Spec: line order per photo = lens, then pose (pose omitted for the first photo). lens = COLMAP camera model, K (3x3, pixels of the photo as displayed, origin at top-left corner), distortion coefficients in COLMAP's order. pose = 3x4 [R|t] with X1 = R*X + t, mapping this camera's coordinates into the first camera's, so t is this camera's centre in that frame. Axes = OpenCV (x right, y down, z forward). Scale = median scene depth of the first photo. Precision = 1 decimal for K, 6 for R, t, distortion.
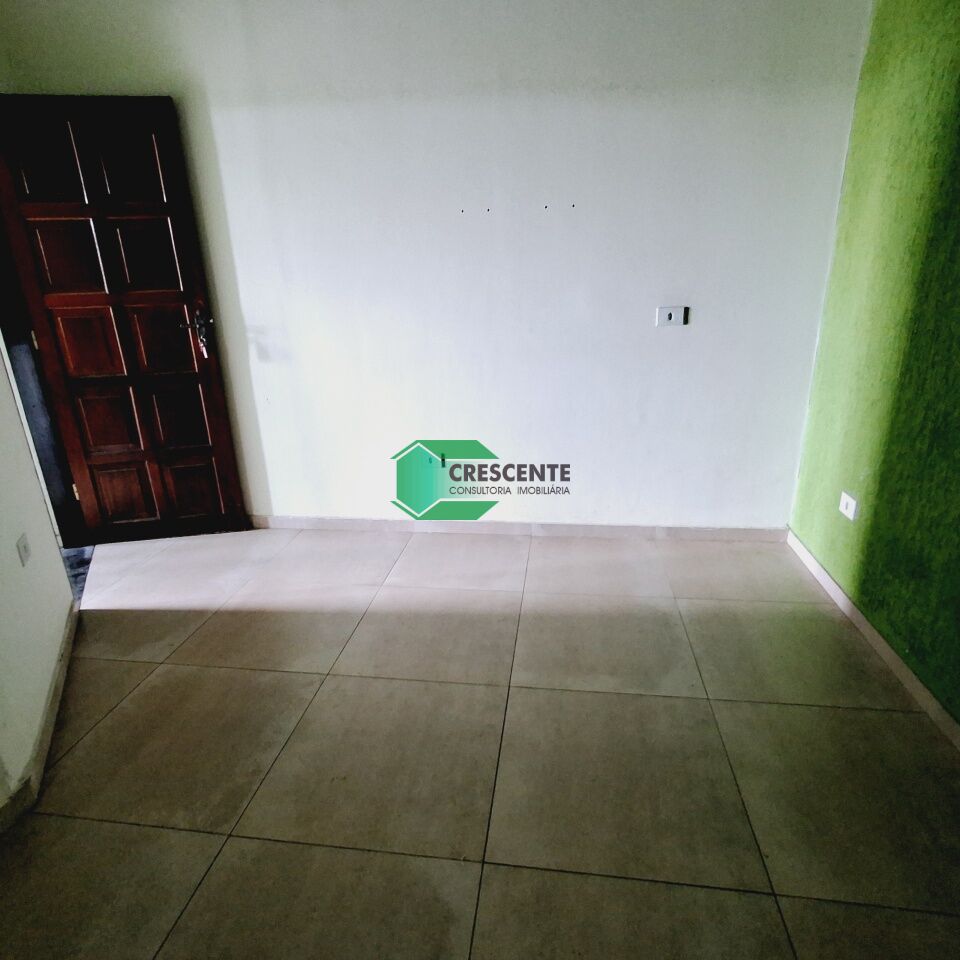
lens RADIAL K [[590.0, 0, 480.6], [0, 590.0, 496.8], [0, 0, 1]] dist [-0.004290, -0.001827]
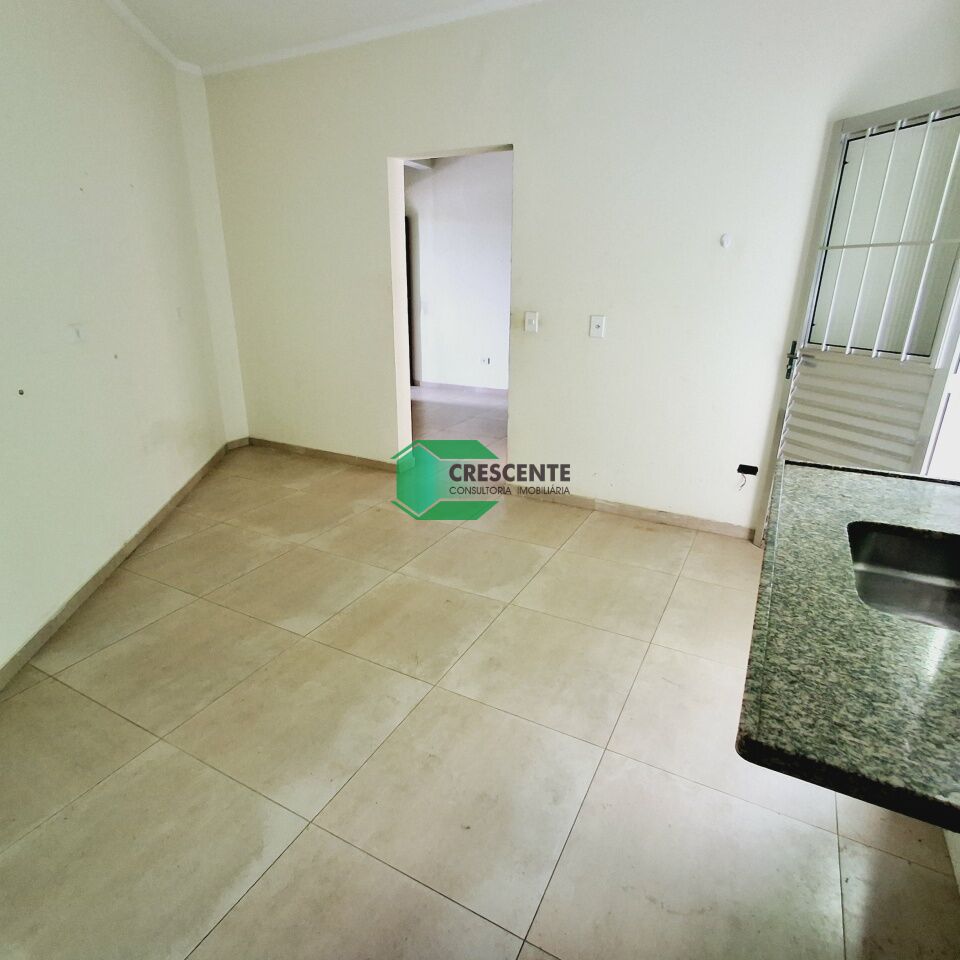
lens RADIAL K [[577.2, 0, 478.1], [0, 577.2, 489.4], [0, 0, 1]] dist [0.002291, 0.001476]
pose [[0.942620, 0.149013, -0.298769, 0.691109], [-0.146719, 0.988716, 0.030227, 0.396904], [0.299902, 0.015343, 0.953847, -1.266607]]
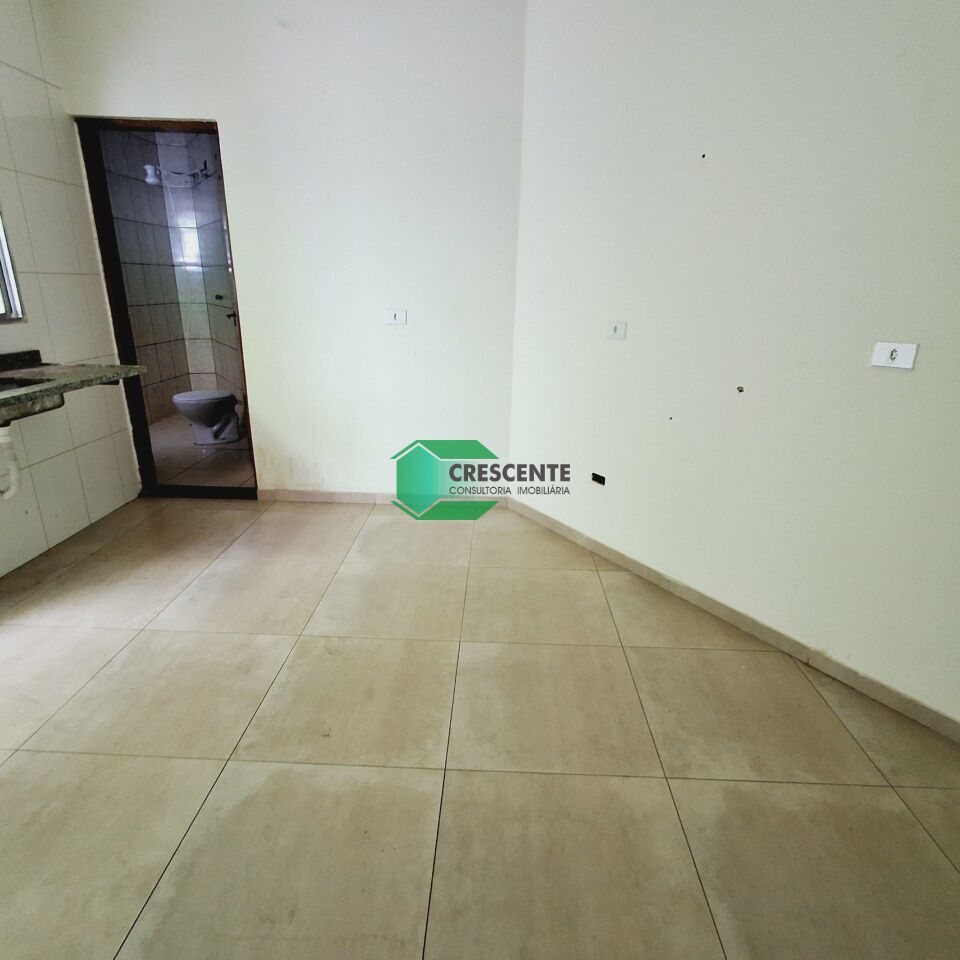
lens RADIAL K [[579.3, 0, 480.4], [0, 579.3, 482.8], [0, 0, 1]] dist [-0.001174, 0.002052]
pose [[-0.993222, 0.049491, -0.105165, 0.304046], [-0.028109, 0.775673, 0.630509, 0.018474], [0.112779, 0.629191, -0.769025, -0.129488]]
